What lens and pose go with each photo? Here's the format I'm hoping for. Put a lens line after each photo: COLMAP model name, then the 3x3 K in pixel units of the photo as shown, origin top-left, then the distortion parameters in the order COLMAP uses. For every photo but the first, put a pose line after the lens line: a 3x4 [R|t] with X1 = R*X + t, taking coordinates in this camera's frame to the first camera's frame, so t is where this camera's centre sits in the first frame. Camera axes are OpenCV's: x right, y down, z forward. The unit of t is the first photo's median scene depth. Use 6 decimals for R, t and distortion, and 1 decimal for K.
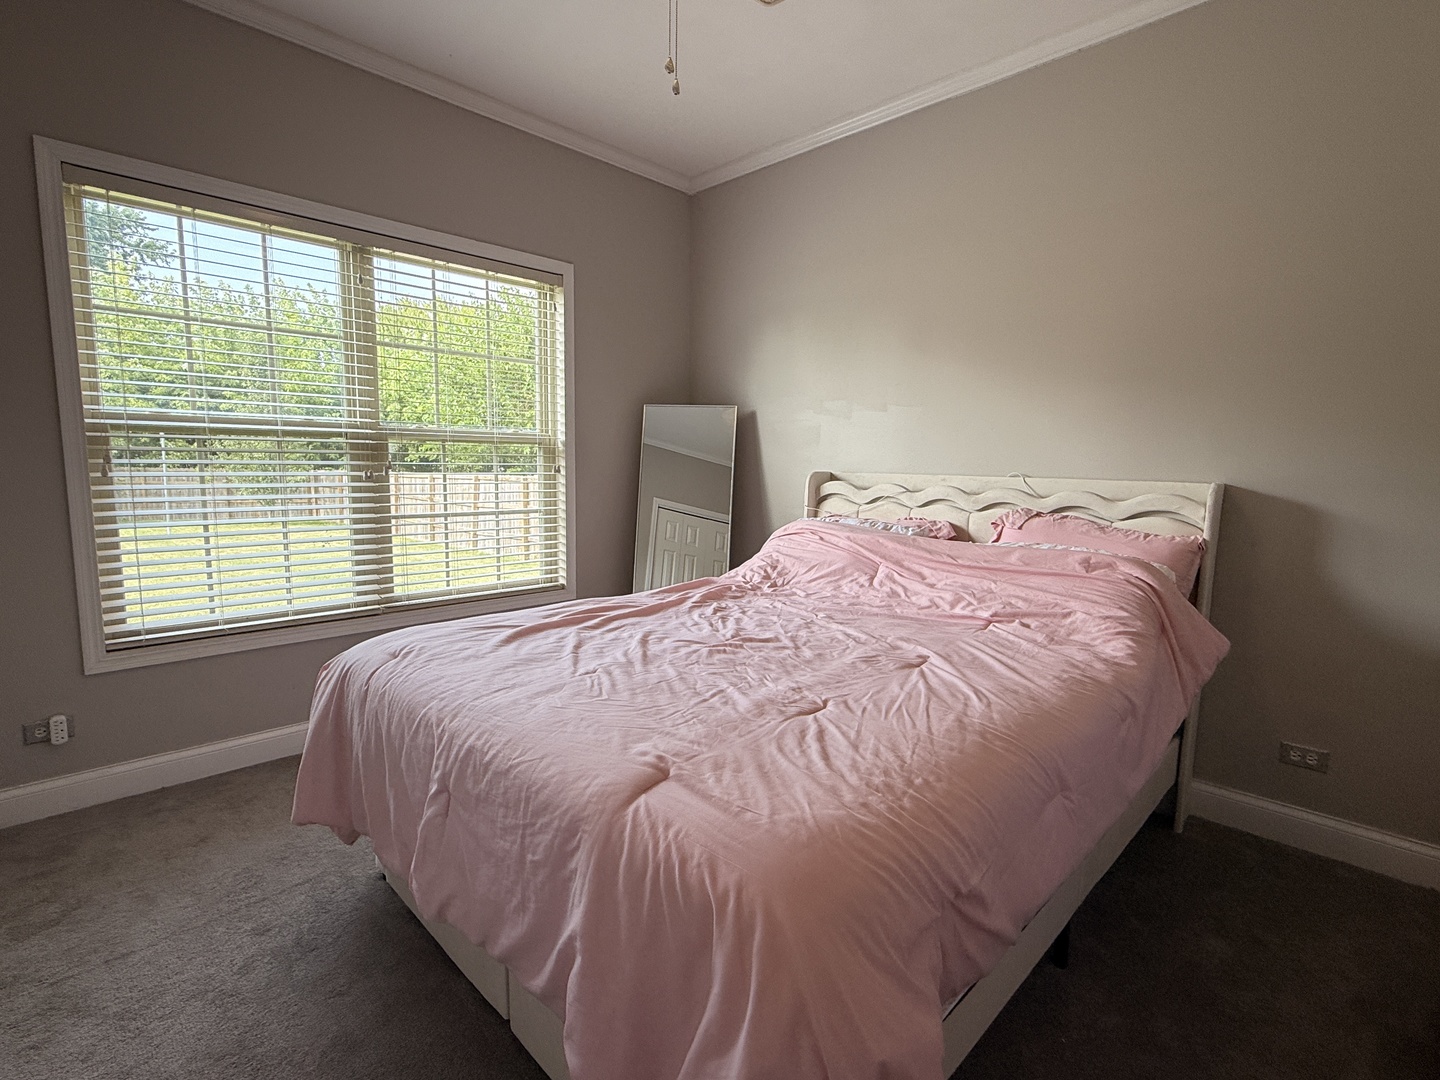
lens RADIAL K [[690.0, 0, 666.5], [0, 690.0, 540.7], [0, 0, 1]] dist [-0.003198, -0.000869]
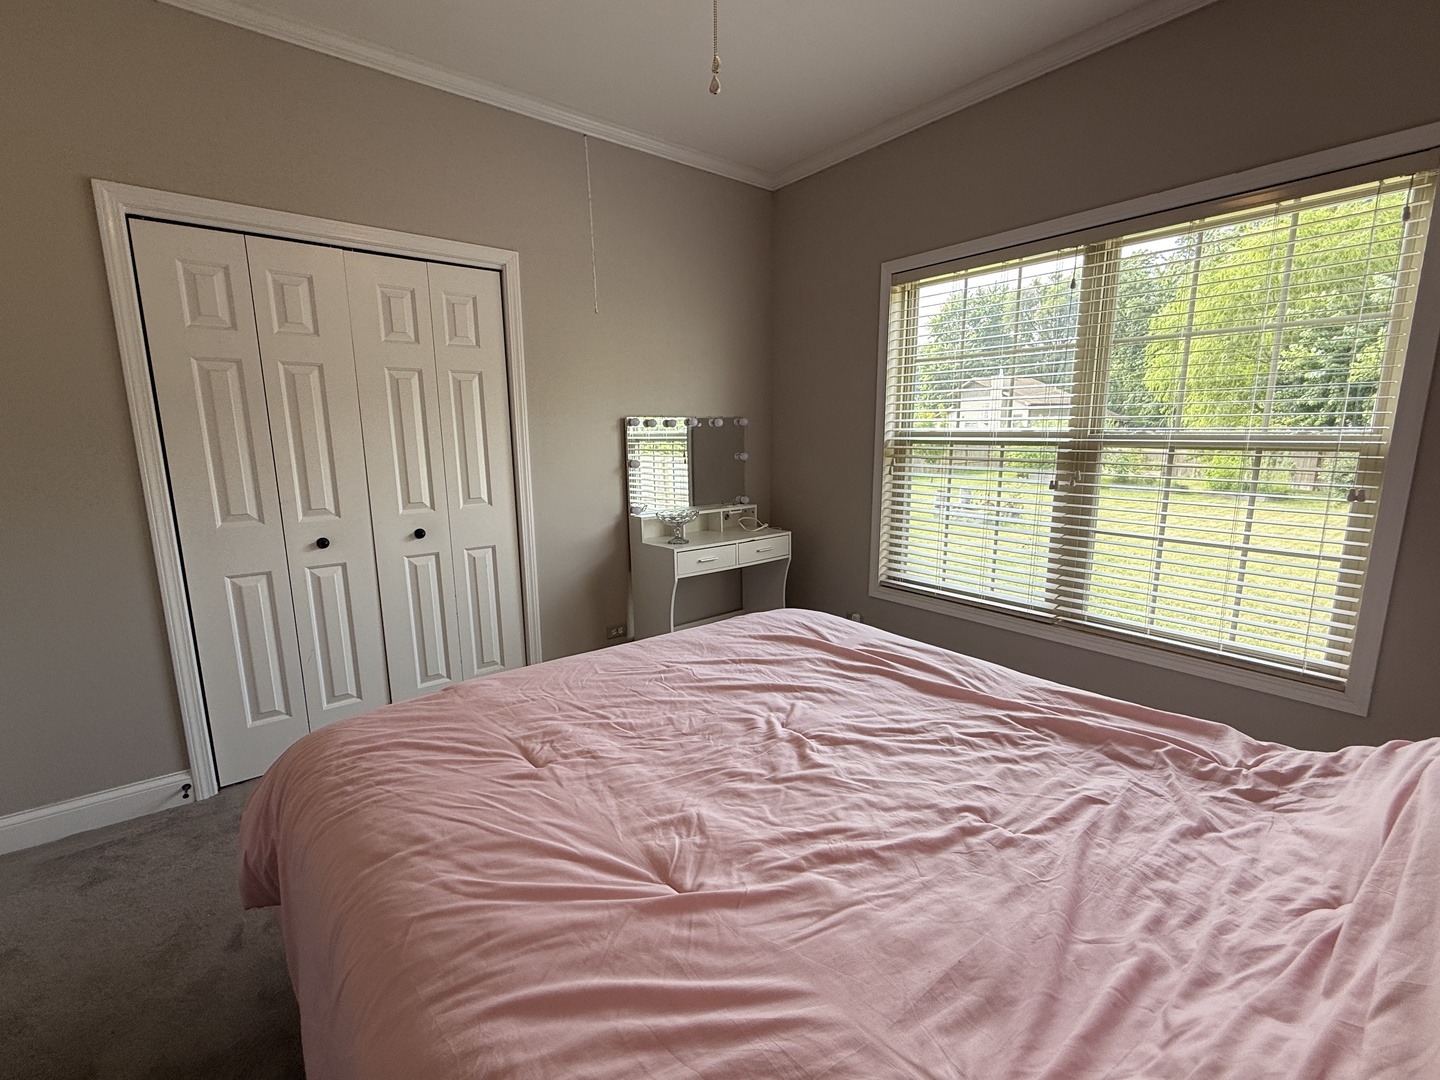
lens RADIAL K [[599.9, 0, 722.1], [0, 599.9, 544.1], [0, 0, 1]] dist [-0.024058, -0.000039]
pose [[-0.024595, 0.163427, -0.986249, 0.736680], [-0.120180, 0.978909, 0.165207, -0.163849], [0.992447, 0.122591, -0.004436, 0.927825]]
